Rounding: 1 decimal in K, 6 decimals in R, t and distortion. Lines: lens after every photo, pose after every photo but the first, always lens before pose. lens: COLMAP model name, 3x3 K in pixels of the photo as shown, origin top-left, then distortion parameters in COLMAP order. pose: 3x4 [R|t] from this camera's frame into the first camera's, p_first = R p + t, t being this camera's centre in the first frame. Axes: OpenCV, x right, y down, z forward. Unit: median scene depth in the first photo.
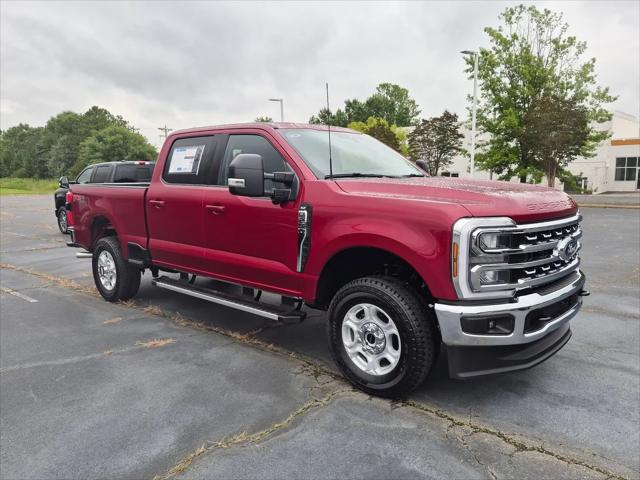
lens RADIAL K [[499.4, 0, 315.1], [0, 499.4, 236.6], [0, 0, 1]] dist [0.072373, -0.042820]
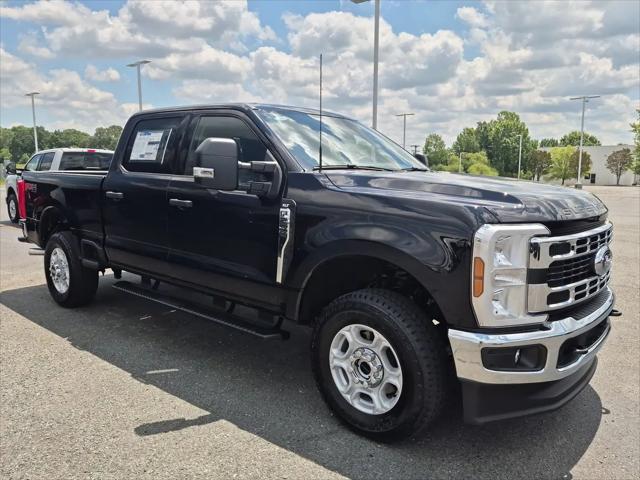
lens RADIAL K [[499.4, 0, 317.7], [0, 499.4, 242.3], [0, 0, 1]] dist [0.072373, -0.042820]
pose [[0.999052, 0.018985, 0.039170, -0.002056], [-0.019829, 0.999577, 0.021271, -0.017266], [-0.038750, -0.022028, 0.999006, 0.191606]]
